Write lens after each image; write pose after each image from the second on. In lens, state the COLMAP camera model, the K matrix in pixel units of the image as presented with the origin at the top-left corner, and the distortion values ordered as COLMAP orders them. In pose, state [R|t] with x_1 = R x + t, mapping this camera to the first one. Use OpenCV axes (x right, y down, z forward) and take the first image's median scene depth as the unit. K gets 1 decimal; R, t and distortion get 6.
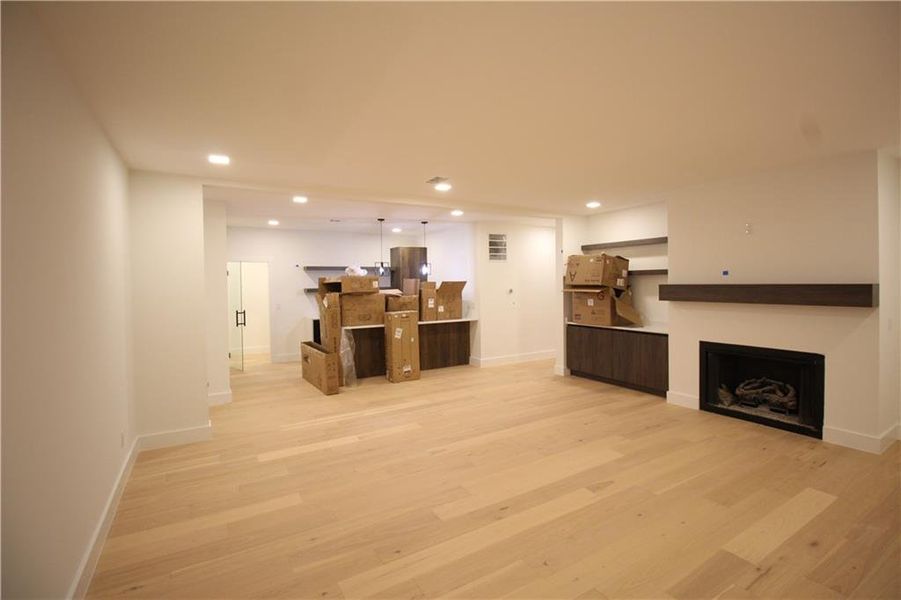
lens RADIAL K [[417.2, 0, 455.9], [0, 417.2, 298.6], [0, 0, 1]] dist [-0.016115, -0.000268]
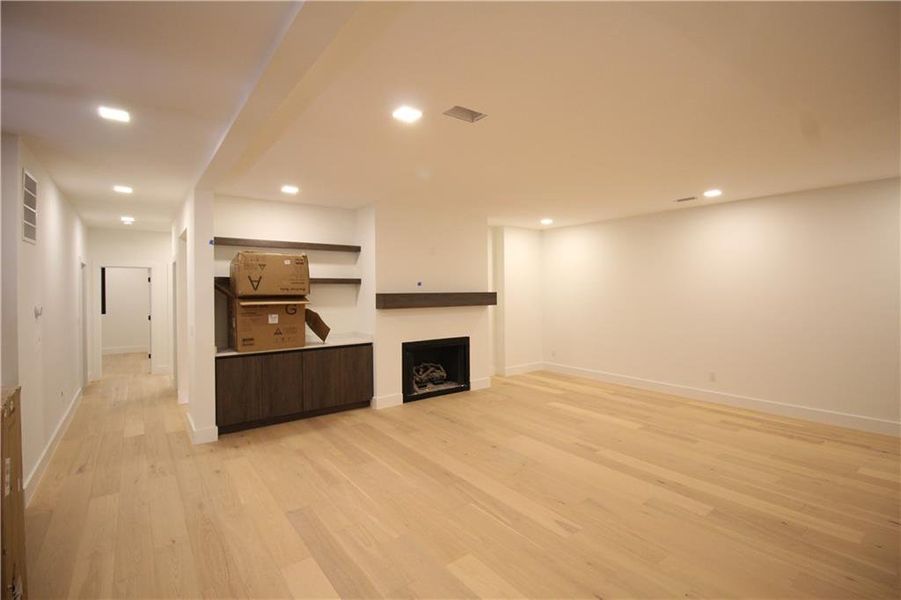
lens RADIAL K [[417.2, 0, 456.0], [0, 417.2, 293.8], [0, 0, 1]] dist [-0.016115, -0.000268]
pose [[-0.116439, 0.002124, 0.993196, -0.509965], [0.044497, 0.999005, 0.003080, -0.026895], [-0.992201, 0.044553, -0.116418, 0.882470]]
